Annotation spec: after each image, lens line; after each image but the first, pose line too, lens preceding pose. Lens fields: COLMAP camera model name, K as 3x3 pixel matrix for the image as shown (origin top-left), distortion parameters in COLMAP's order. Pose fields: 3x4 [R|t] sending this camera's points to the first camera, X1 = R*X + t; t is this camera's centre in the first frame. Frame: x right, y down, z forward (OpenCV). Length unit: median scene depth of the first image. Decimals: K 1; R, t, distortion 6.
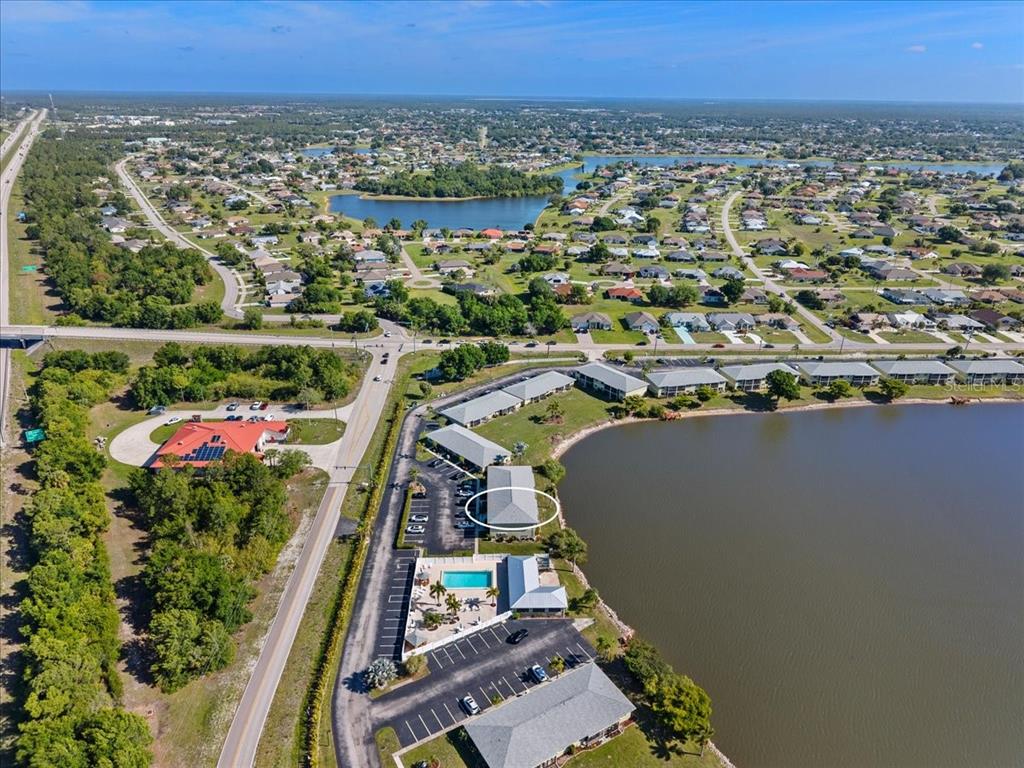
lens RADIAL K [[674.0, 0, 512.0], [0, 674.0, 384.0], [0, 0, 1]] dist [0.005587, 0.001840]
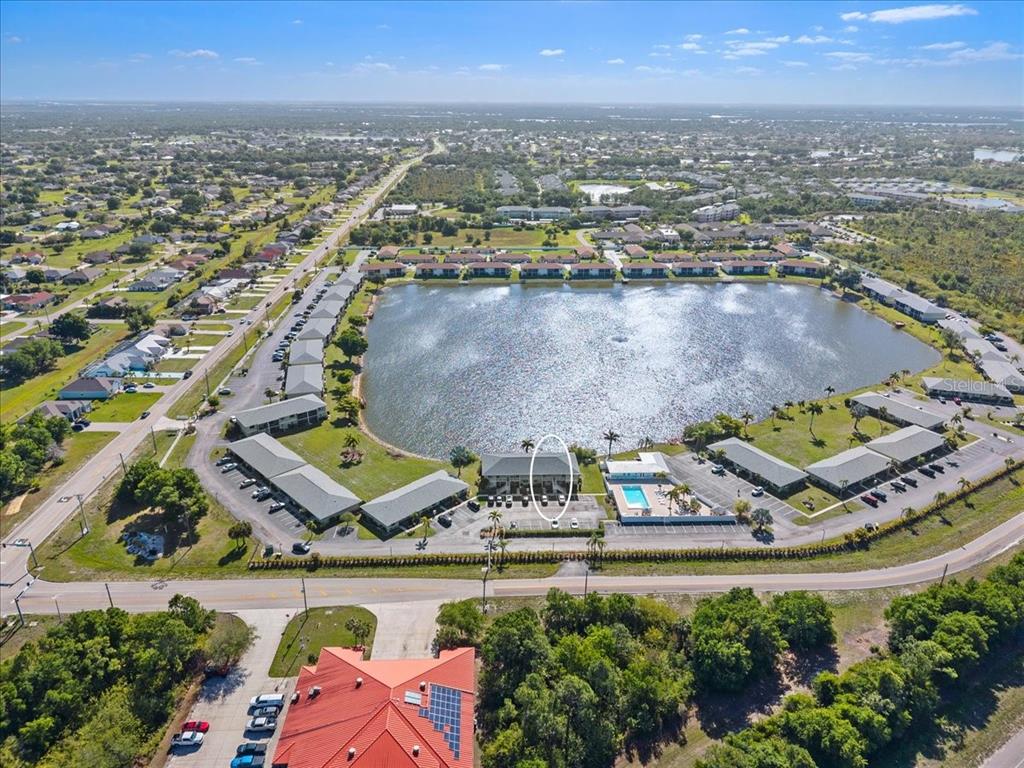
lens RADIAL K [[674.0, 0, 512.0], [0, 674.0, 384.0], [0, 0, 1]] dist [0.005587, 0.001840]
pose [[-0.020815, -0.392249, 0.919623, -0.699244], [0.377159, 0.848781, 0.370570, -0.268353], [-0.925914, 0.354558, 0.130273, 0.612775]]
